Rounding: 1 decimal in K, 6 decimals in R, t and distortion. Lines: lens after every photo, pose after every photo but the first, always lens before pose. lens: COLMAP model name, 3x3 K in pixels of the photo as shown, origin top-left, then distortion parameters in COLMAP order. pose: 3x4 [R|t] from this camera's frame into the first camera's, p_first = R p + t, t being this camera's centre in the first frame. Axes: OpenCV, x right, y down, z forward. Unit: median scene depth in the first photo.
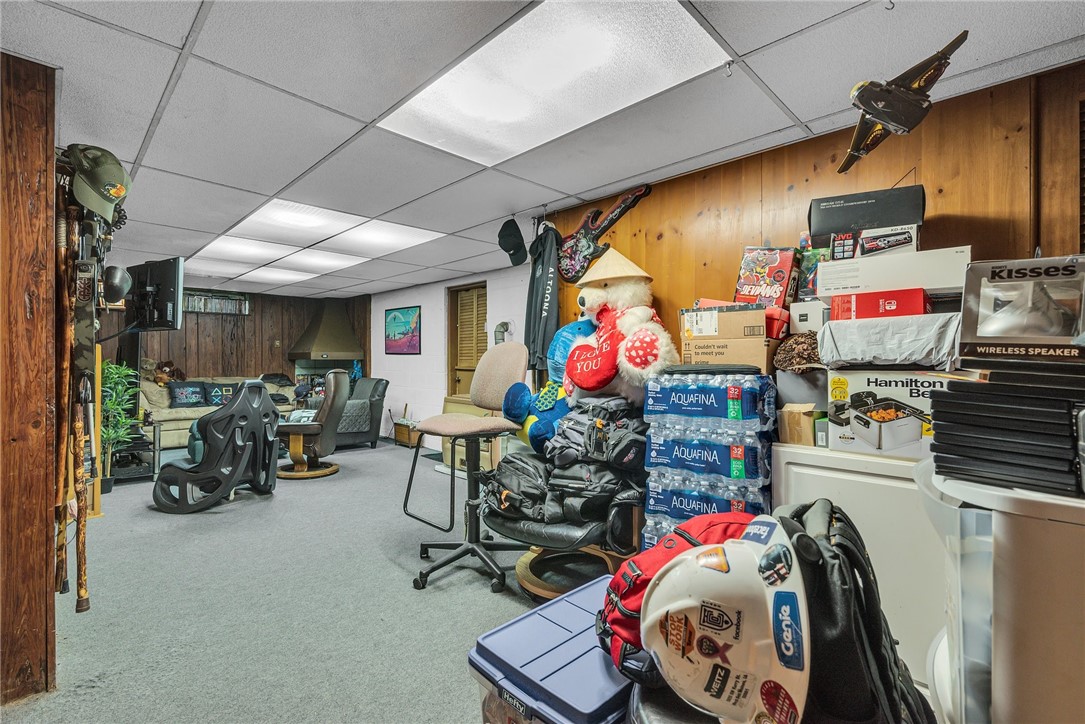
lens RADIAL K [[487.0, 0, 538.6], [0, 487.0, 356.5], [0, 0, 1]] dist [0.002983, -0.000829]
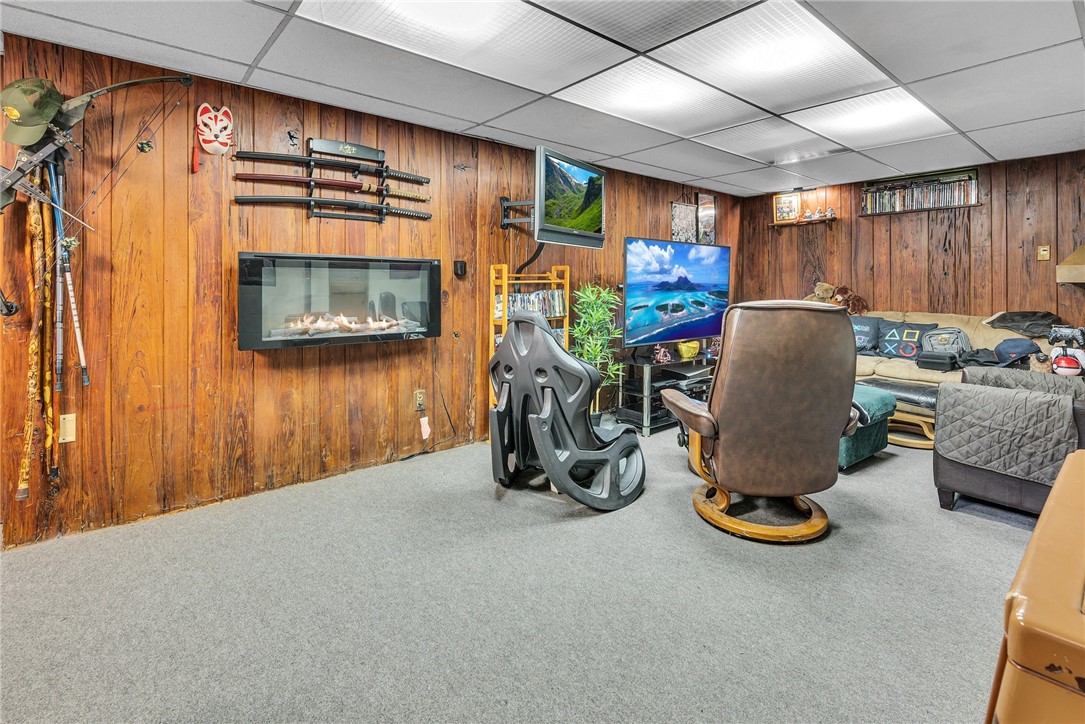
lens RADIAL K [[487.0, 0, 560.2], [0, 487.0, 291.5], [0, 0, 1]] dist [0.002983, -0.000829]
pose [[-0.104564, 0.006377, -0.994498, 0.011935], [0.000407, 0.999980, 0.006369, 0.011555], [0.994518, 0.000261, -0.104564, 0.615356]]
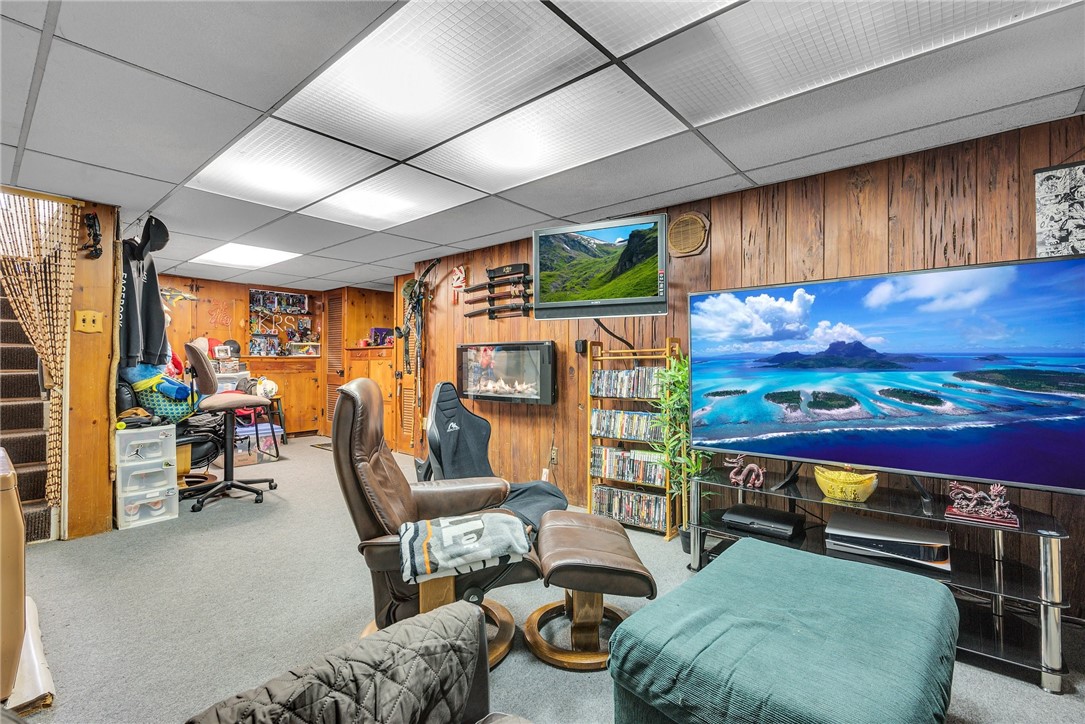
lens RADIAL K [[487.0, 0, 547.3], [0, 487.0, 363.4], [0, 0, 1]] dist [0.002983, -0.000829]
pose [[-0.996902, -0.003233, -0.078586, -0.265912], [-0.002894, 0.999986, -0.004417, 0.012474], [0.078599, -0.004176, -0.996898, 0.887456]]
